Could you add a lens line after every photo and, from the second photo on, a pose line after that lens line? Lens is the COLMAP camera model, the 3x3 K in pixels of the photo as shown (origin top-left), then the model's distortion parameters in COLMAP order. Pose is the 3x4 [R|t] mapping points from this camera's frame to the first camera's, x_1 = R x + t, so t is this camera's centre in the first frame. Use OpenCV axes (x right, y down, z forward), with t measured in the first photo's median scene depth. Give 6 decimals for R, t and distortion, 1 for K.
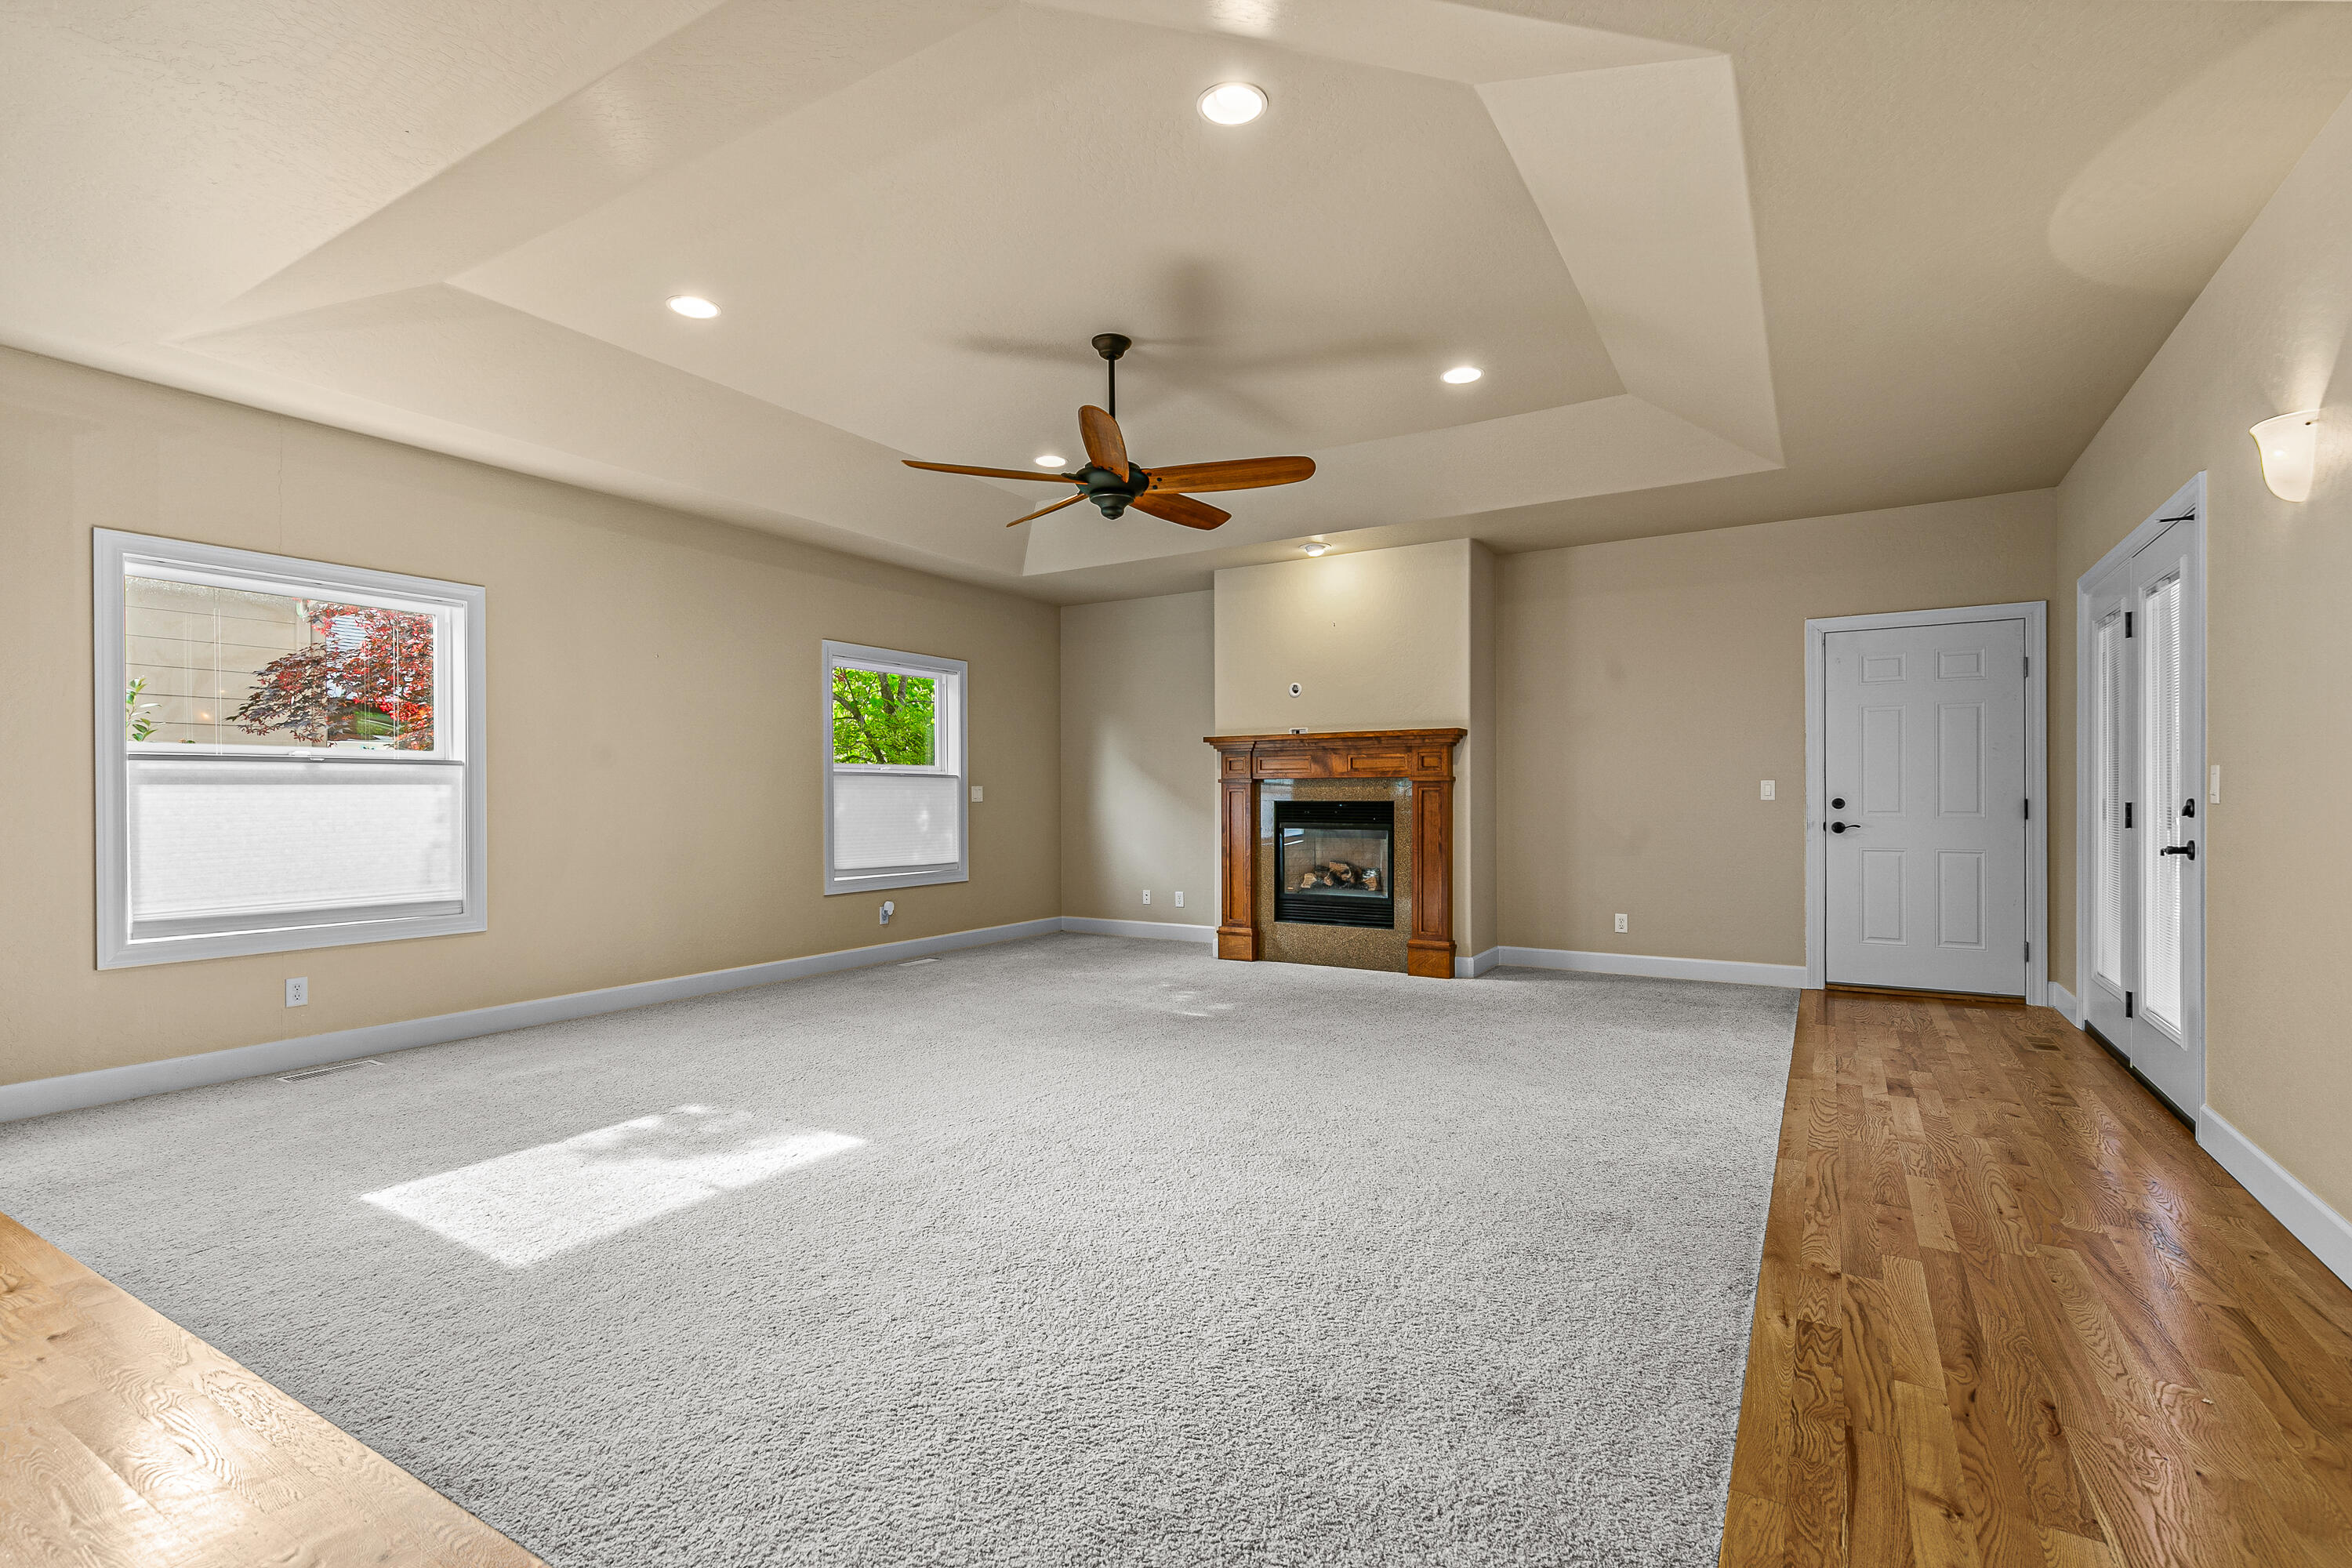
lens RADIAL K [[1060.6, 0, 1183.8], [0, 1060.6, 791.8], [0, 0, 1]] dist [0.009618, -0.000189]
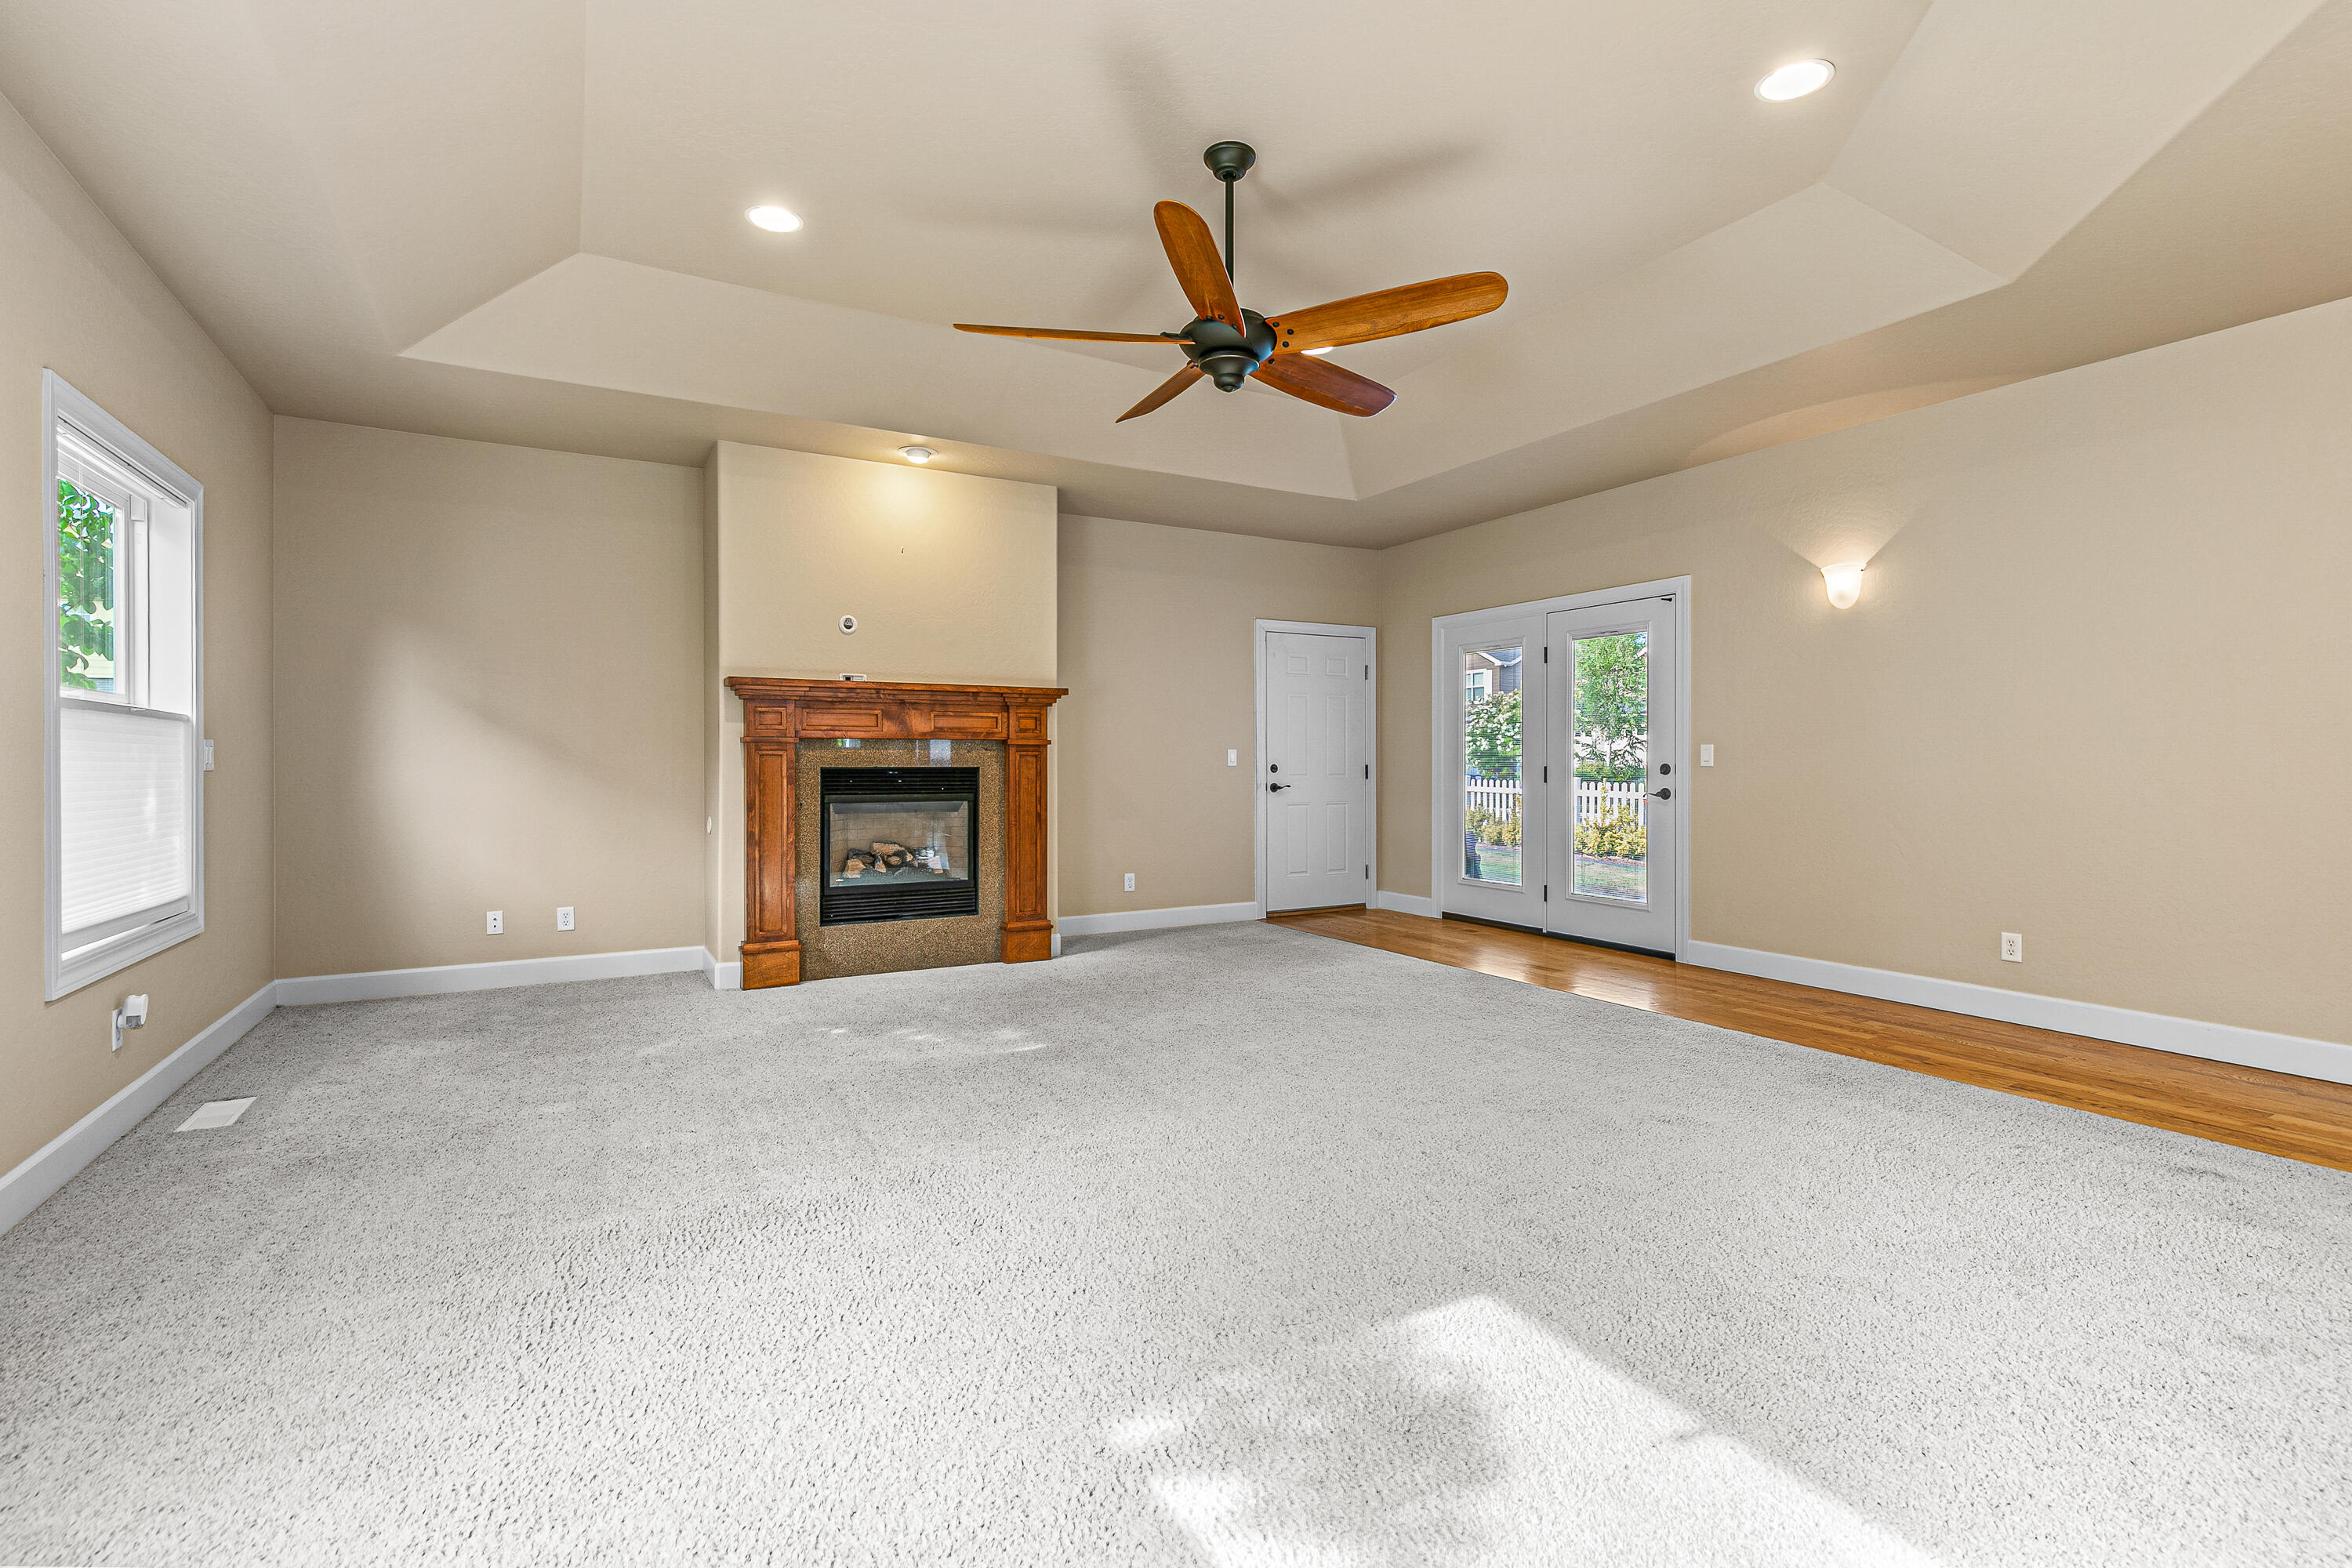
lens RADIAL K [[1072.0, 0, 1176.0], [0, 1072.0, 765.5], [0, 0, 1]] dist [0.007073, 0.000034]
pose [[0.496071, -0.000256, 0.868282, -0.481011], [-0.005377, 0.999980, 0.003367, 0.003489], [-0.868265, -0.006339, 0.496060, 0.422548]]
